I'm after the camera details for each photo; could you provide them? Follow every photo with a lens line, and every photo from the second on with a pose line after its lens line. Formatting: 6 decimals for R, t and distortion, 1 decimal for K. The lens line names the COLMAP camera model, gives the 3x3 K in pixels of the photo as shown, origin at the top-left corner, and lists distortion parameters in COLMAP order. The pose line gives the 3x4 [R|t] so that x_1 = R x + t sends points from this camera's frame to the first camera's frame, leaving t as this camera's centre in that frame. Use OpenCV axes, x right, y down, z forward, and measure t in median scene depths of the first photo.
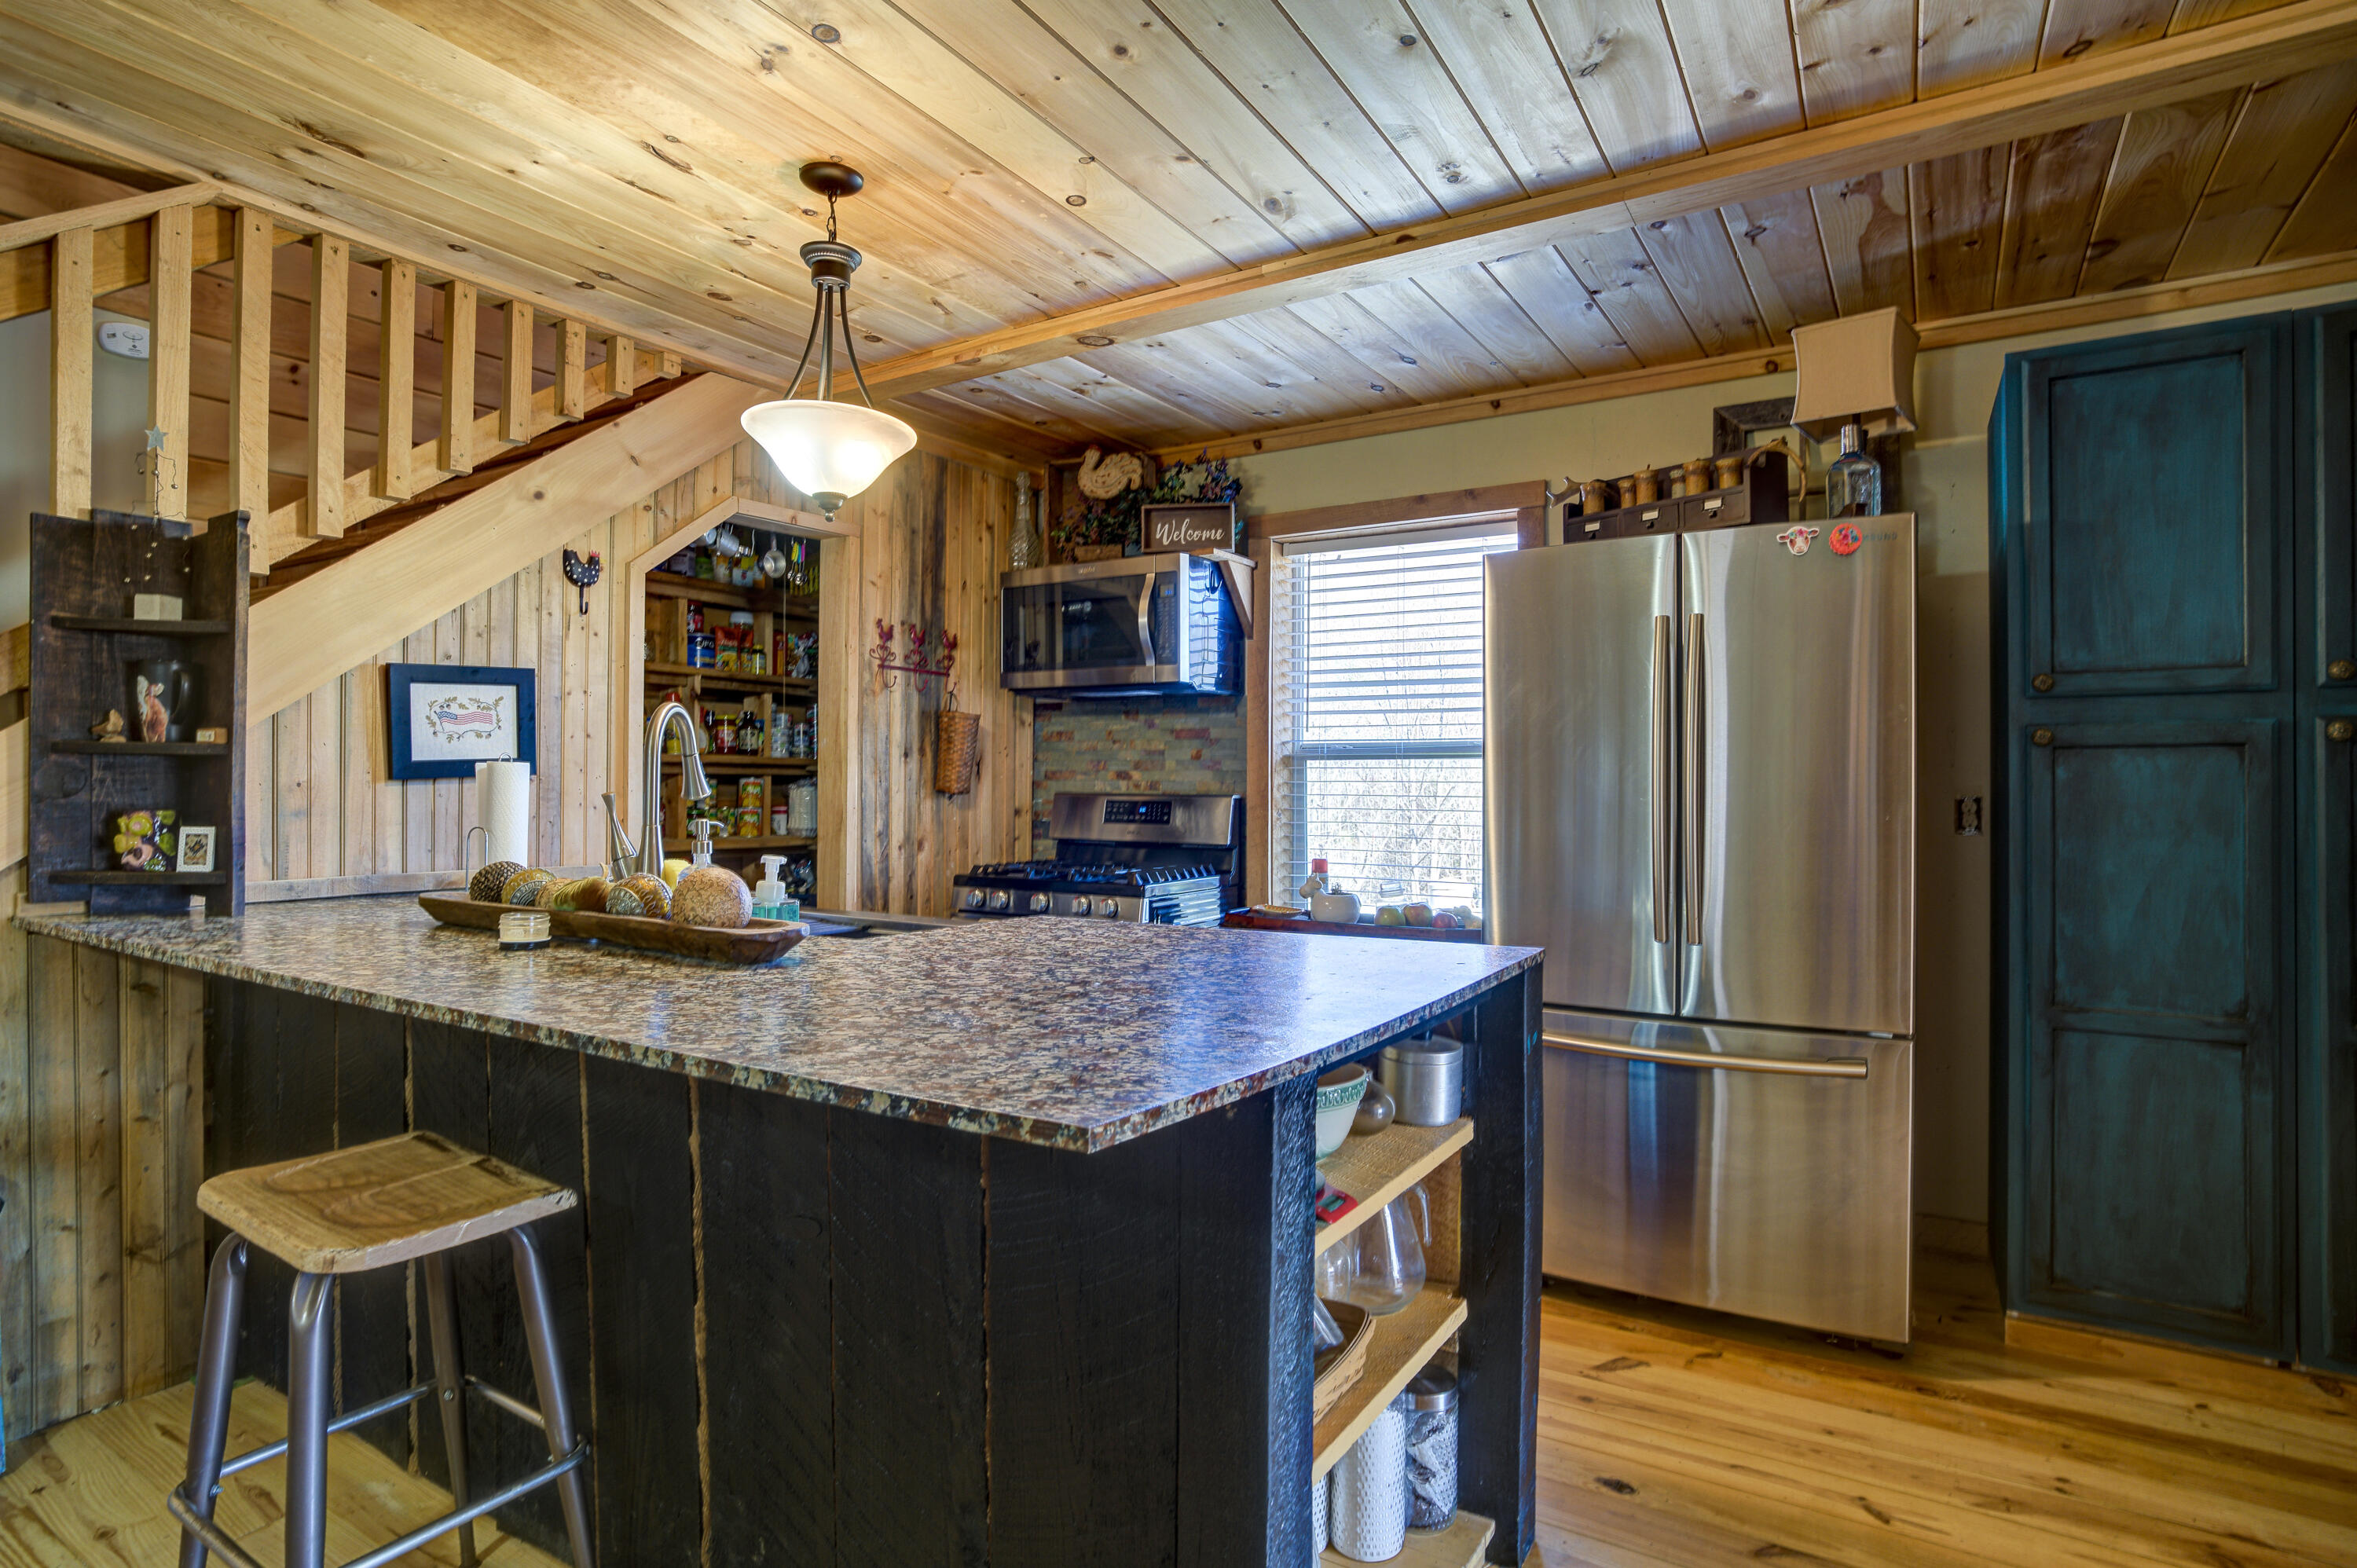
lens RADIAL K [[1238.2, 0, 1156.1], [0, 1238.2, 785.9], [0, 0, 1]] dist [0.001644, 0.001315]
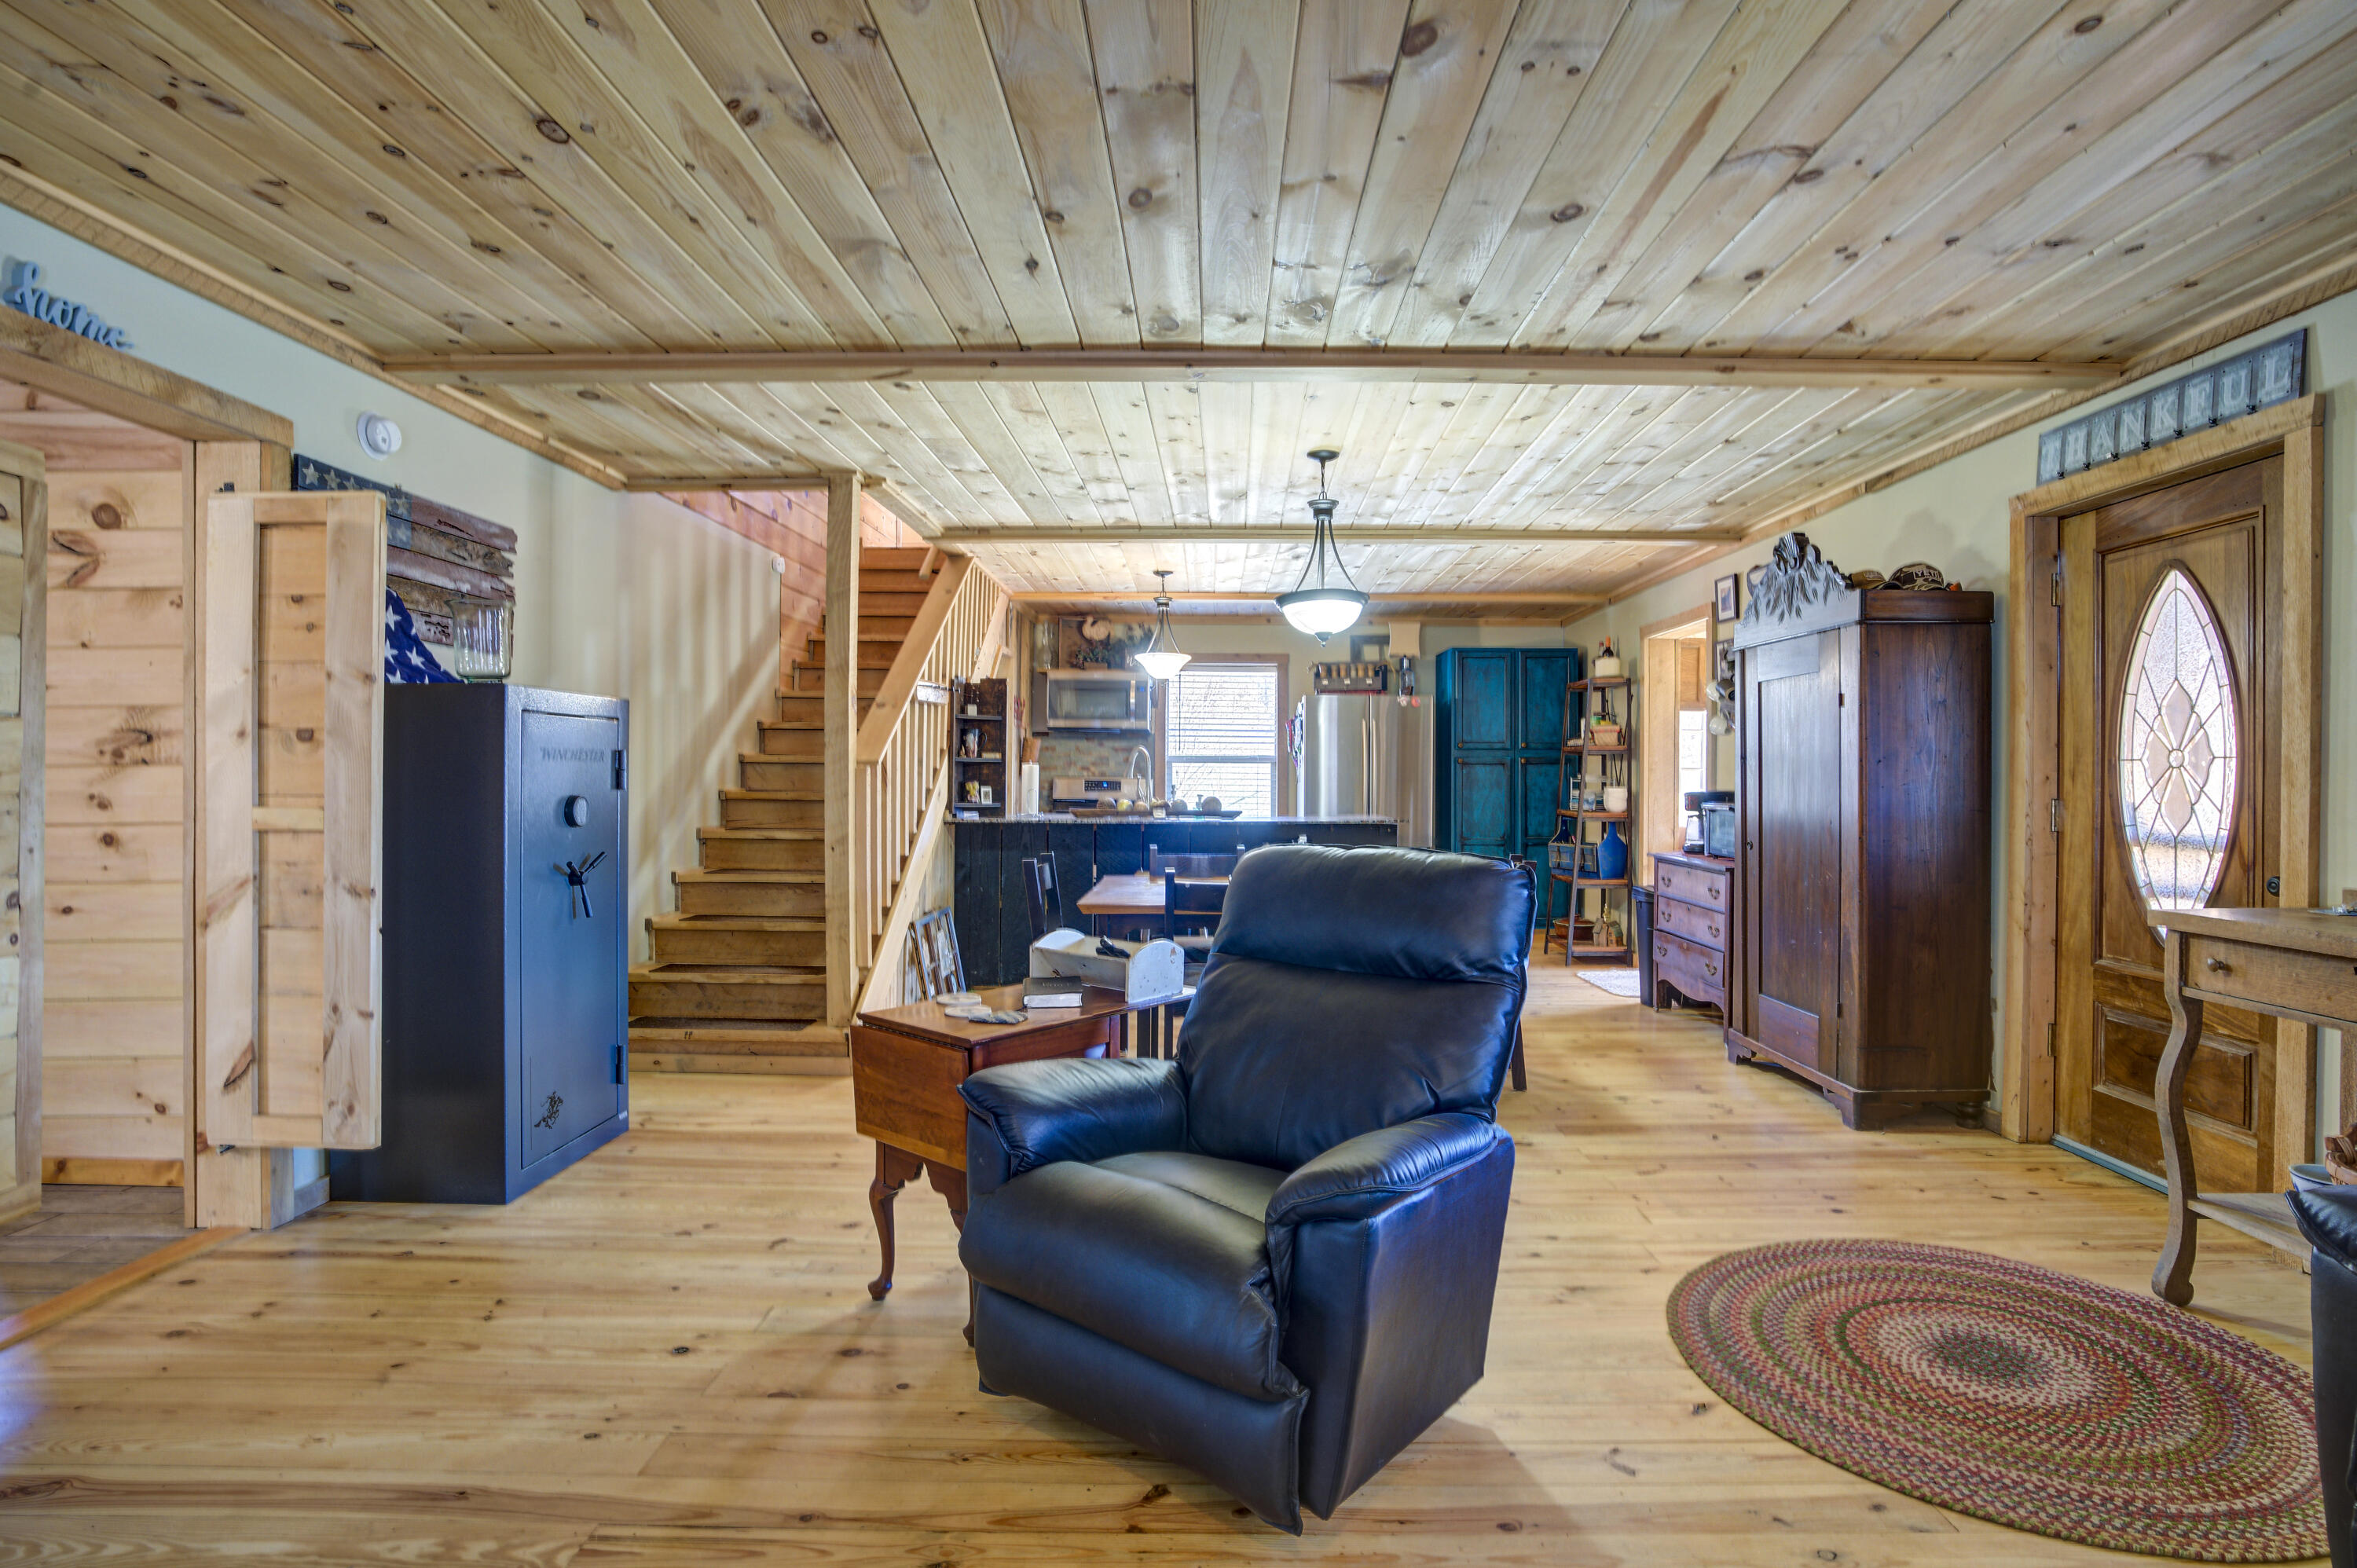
lens RADIAL K [[1238.2, 0, 1182.6], [0, 1238.2, 785.6], [0, 0, 1]] dist [0.001644, 0.001315]
pose [[0.849577, -0.000817, 0.527464, -1.120975], [-0.003706, 0.999965, 0.007519, 0.004339], [-0.527451, -0.008343, 0.849544, -0.969665]]
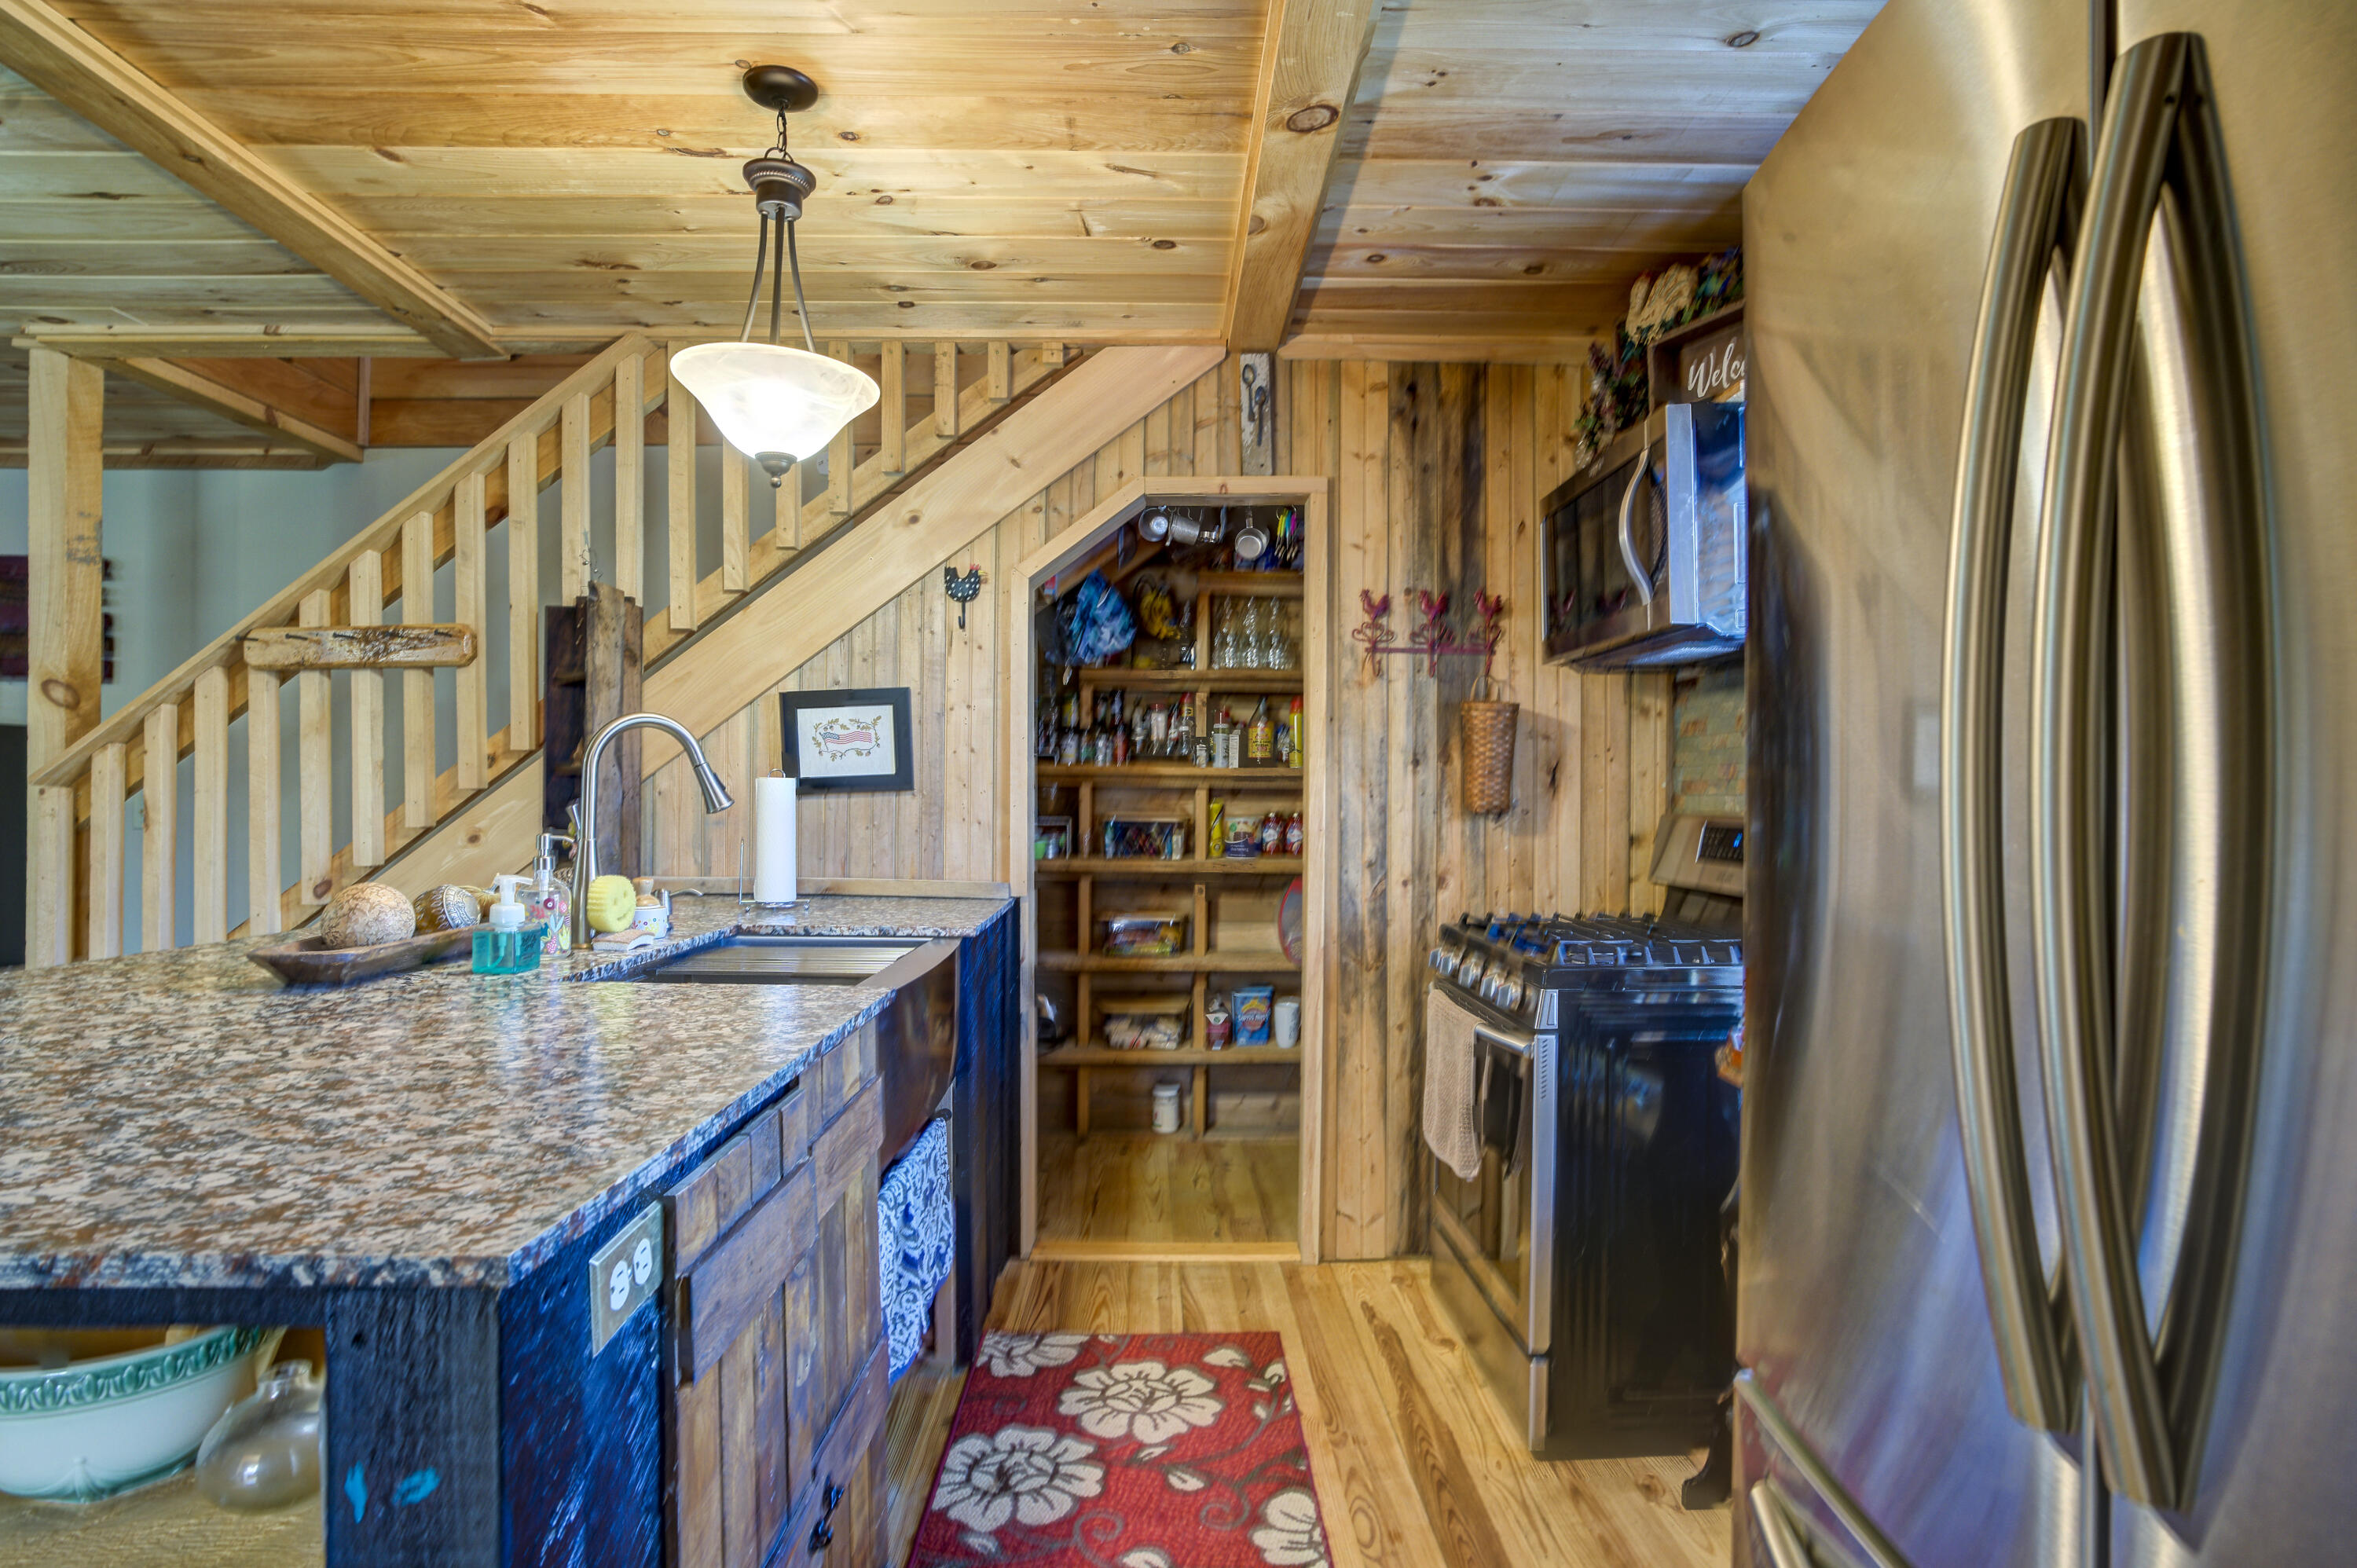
lens RADIAL K [[1238.2, 0, 1176.4], [0, 1238.2, 782.5], [0, 0, 1]] dist [0.001644, 0.001315]
pose [[0.551446, -0.008497, -0.834167, 0.364714], [-0.003712, 0.999913, -0.012639, -0.002123], [0.834202, 0.010066, 0.551367, 0.467568]]
